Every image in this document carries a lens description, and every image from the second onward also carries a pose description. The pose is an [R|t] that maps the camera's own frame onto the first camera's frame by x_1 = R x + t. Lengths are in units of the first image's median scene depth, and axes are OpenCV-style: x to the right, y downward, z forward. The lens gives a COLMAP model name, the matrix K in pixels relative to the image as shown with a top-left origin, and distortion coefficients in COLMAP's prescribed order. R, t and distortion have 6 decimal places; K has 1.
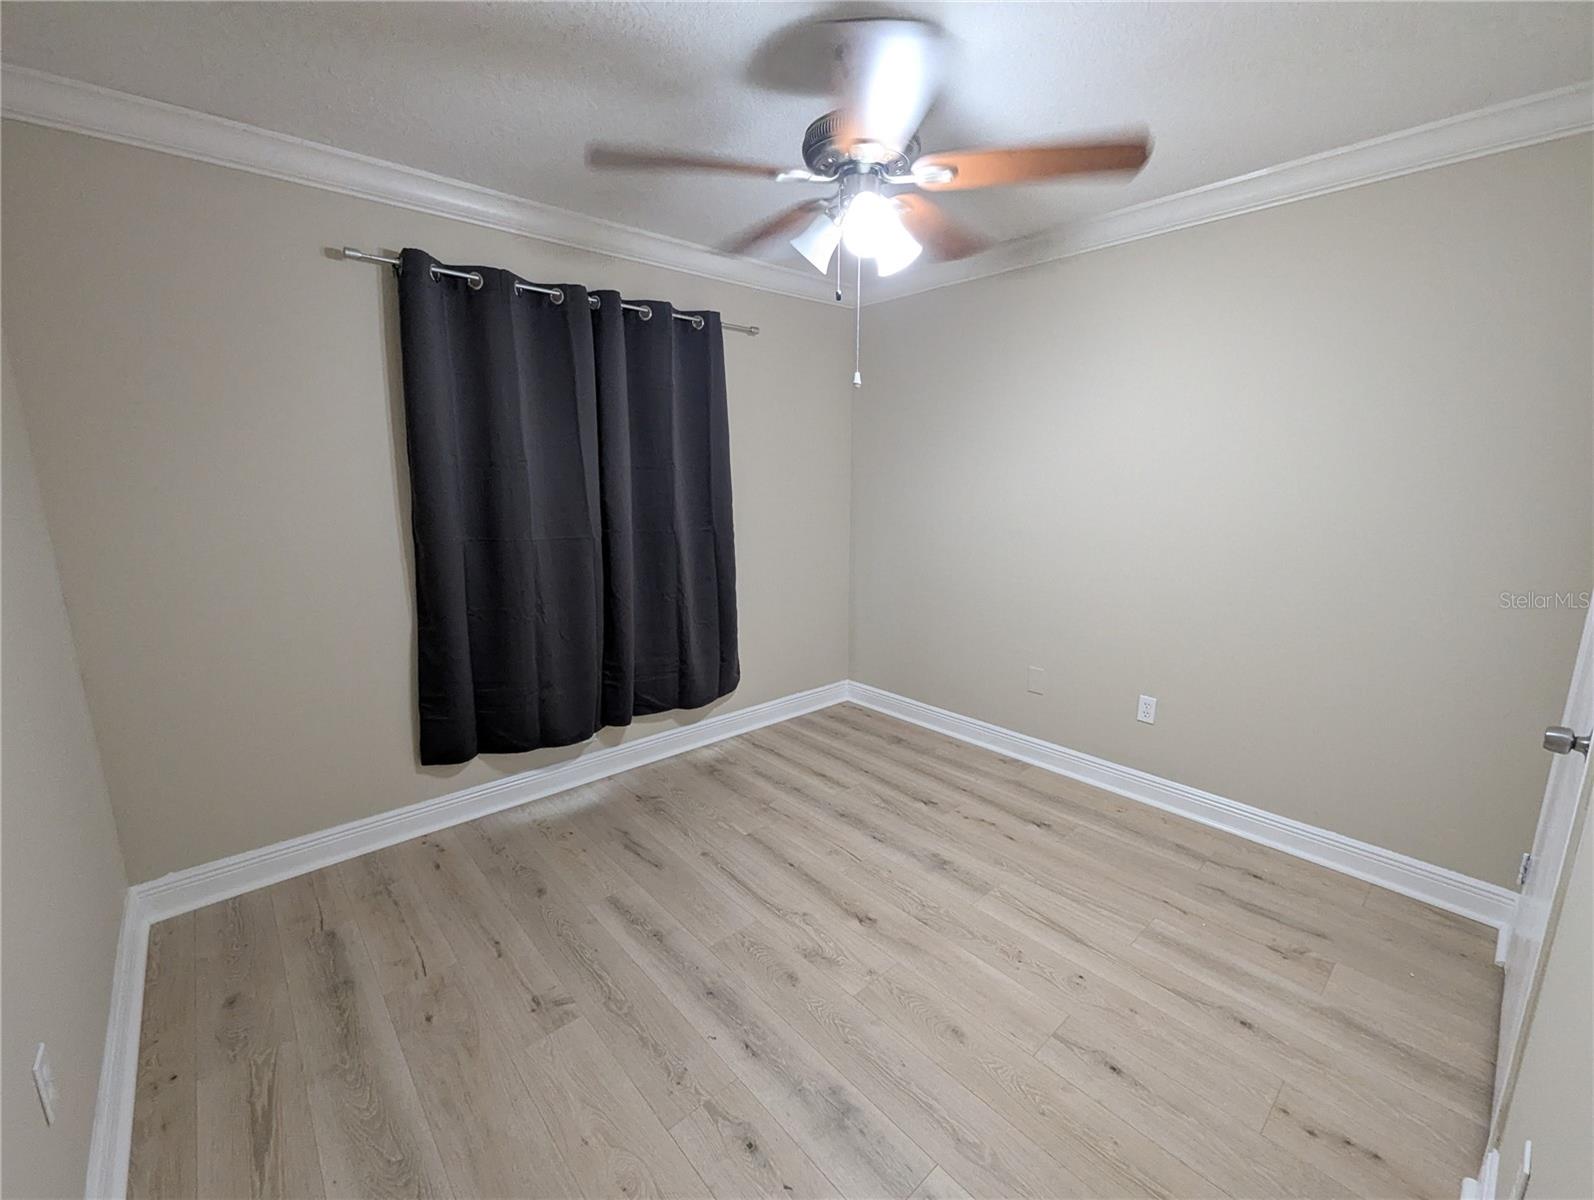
lens RADIAL K [[662.1, 0, 798.9], [0, 662.1, 608.5], [0, 0, 1]] dist [-0.001418, 0.000298]
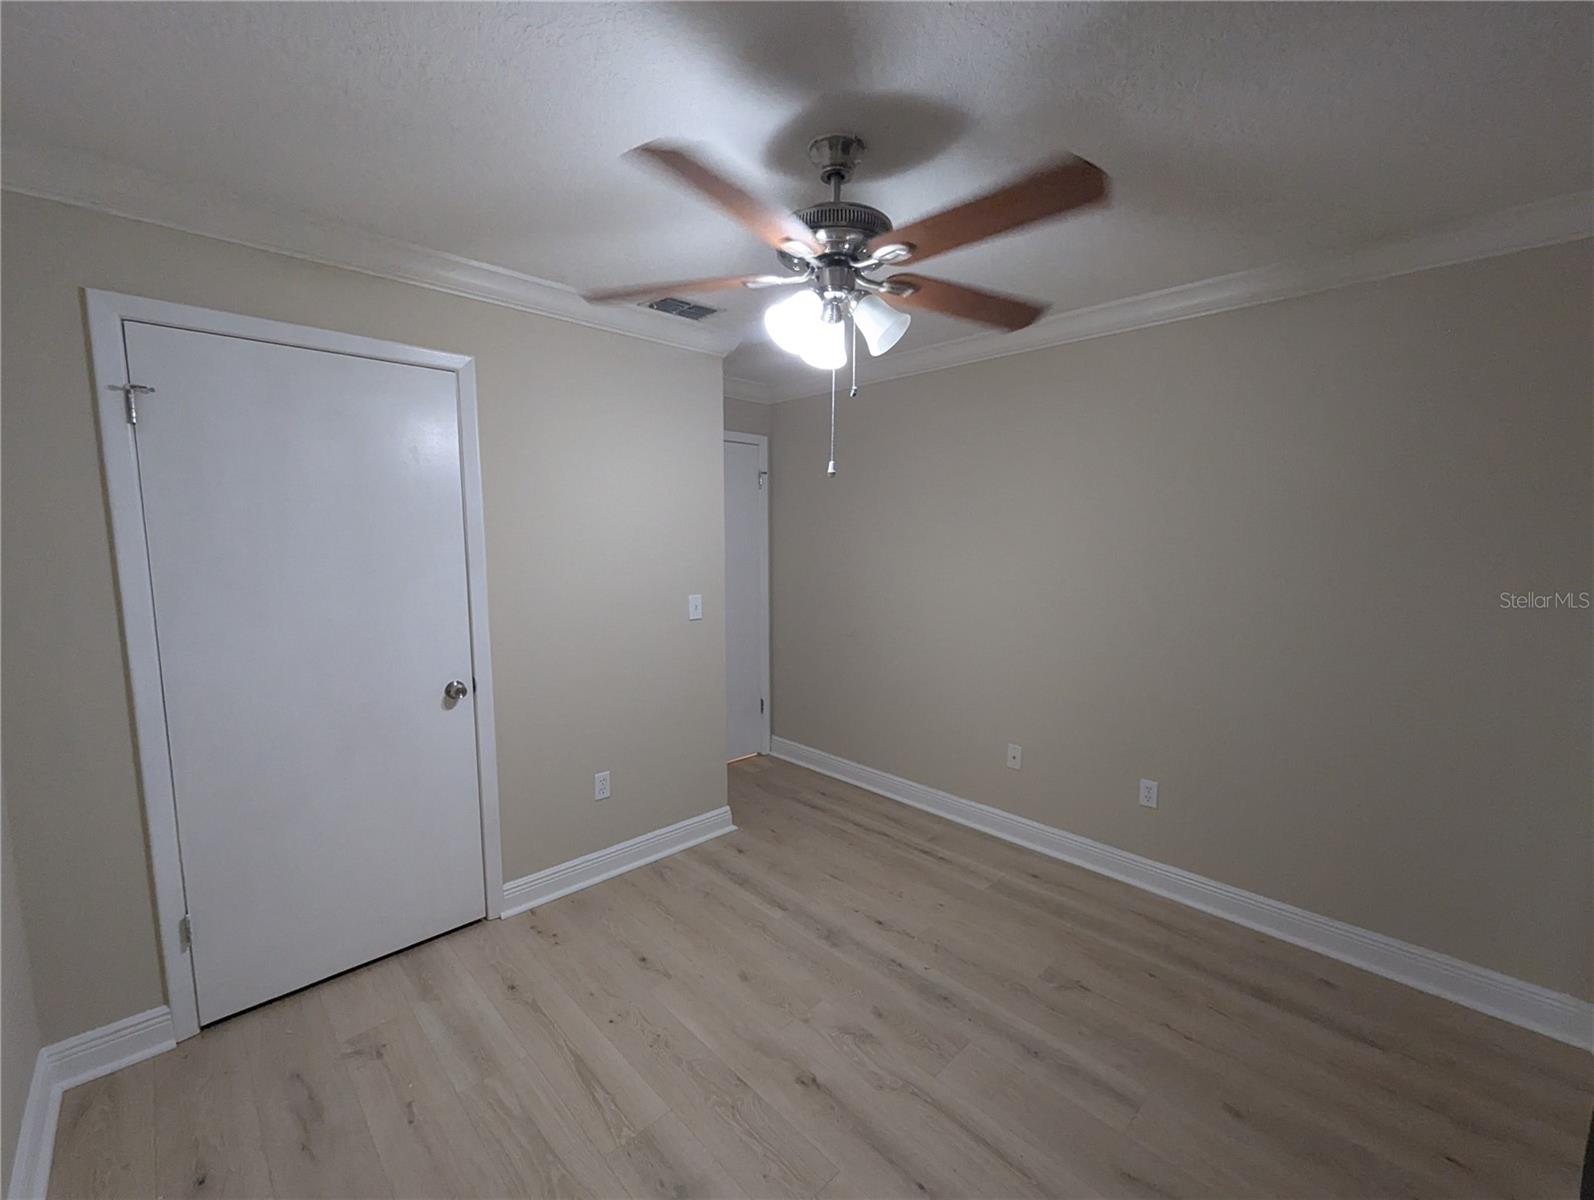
lens RADIAL K [[662.1, 0, 798.9], [0, 662.1, 608.5], [0, 0, 1]] dist [-0.001418, 0.000298]
pose [[-0.999101, -0.000823, -0.042374, 0.163343], [-0.014115, 0.949198, 0.314362, -0.406091], [0.039963, 0.314678, -0.948357, 1.769446]]
